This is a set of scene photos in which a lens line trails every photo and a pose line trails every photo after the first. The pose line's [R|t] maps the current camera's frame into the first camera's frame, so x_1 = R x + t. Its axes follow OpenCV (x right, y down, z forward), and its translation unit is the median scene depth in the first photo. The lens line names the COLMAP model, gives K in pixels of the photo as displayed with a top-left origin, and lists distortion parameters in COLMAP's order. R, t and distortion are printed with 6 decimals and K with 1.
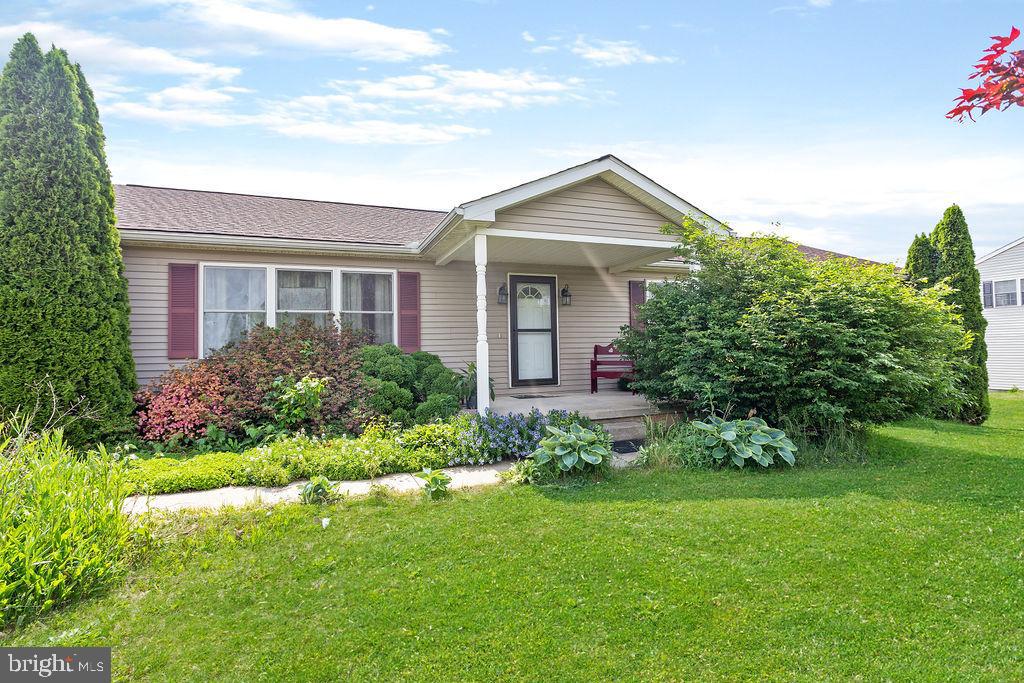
lens RADIAL K [[487.9, 0, 512.0], [0, 487.9, 341.5], [0, 0, 1]] dist [0.000142, 0.000064]
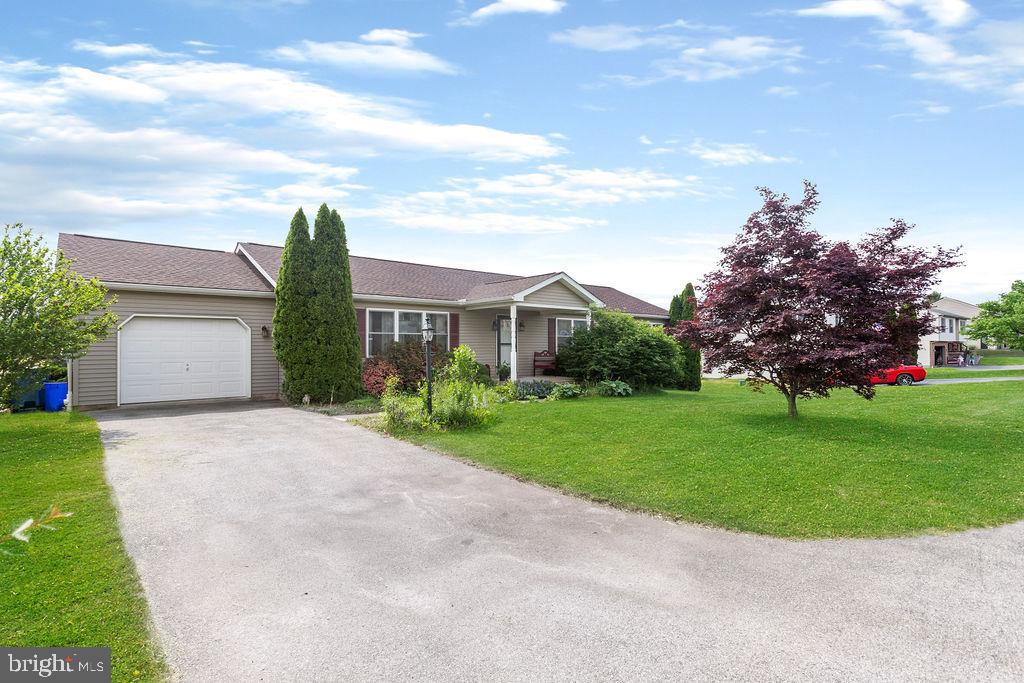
lens RADIAL K [[494.2, 0, 512.0], [0, 494.2, 341.5], [0, 0, 1]] dist [-0.000302, 0.000008]
pose [[0.936339, 0.018205, 0.350626, -0.883504], [-0.018079, 0.999830, -0.003634, -0.036161], [-0.350633, -0.002936, 0.936508, -1.181944]]
